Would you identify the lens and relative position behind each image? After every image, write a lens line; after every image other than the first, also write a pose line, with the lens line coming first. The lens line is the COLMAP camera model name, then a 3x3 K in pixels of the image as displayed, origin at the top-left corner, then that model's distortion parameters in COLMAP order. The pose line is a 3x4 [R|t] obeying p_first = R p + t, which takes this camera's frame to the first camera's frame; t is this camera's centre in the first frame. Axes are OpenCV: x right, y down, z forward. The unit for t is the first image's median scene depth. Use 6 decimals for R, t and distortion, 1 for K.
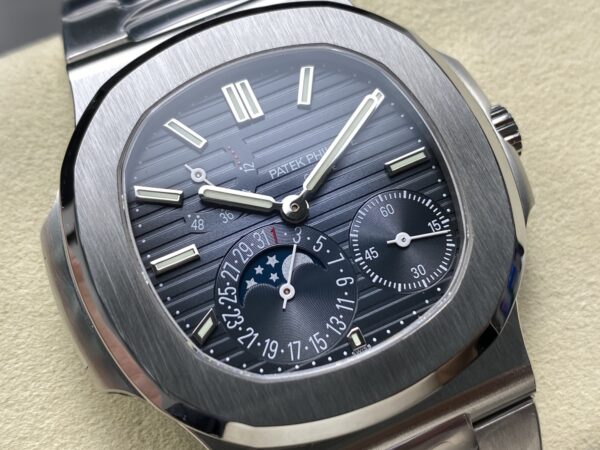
lens RADIAL K [[912.0, 0, 293.3], [0, 912.0, 227.0], [0, 0, 1]] dist [0.235878, -1.026394]
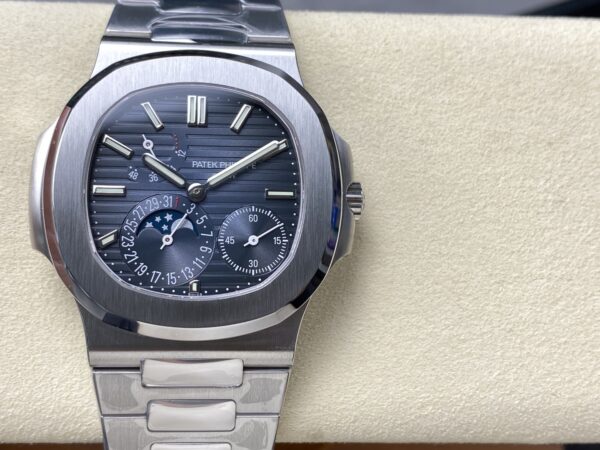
lens RADIAL K [[882.9, 0, 300.0], [0, 882.9, 225.0], [0, 0, 1]] dist [0.201331, -0.736097]
pose [[0.908424, 0.416670, -0.033930, 0.229522], [-0.411632, 0.905695, 0.101371, -0.189363], [0.072968, -0.078121, 0.994270, -0.445755]]
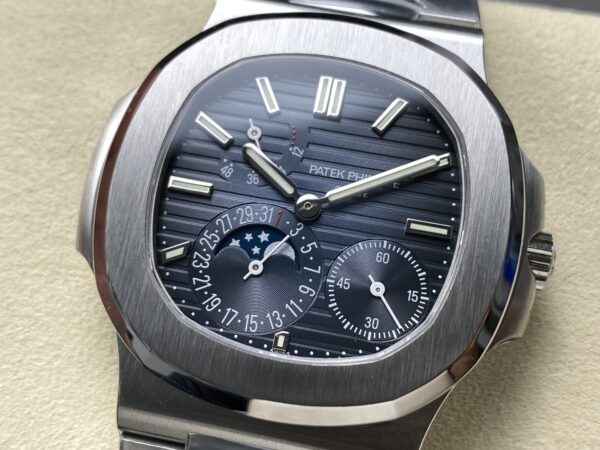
lens RADIAL K [[912.0, 0, 293.3], [0, 912.0, 227.0], [0, 0, 1]] dist [0.235878, -1.026394]
pose [[0.802942, 0.541113, -0.249962, 0.263459], [-0.537533, 0.838572, 0.088634, -0.085000], [0.257572, 0.063194, 0.964190, -0.017049]]
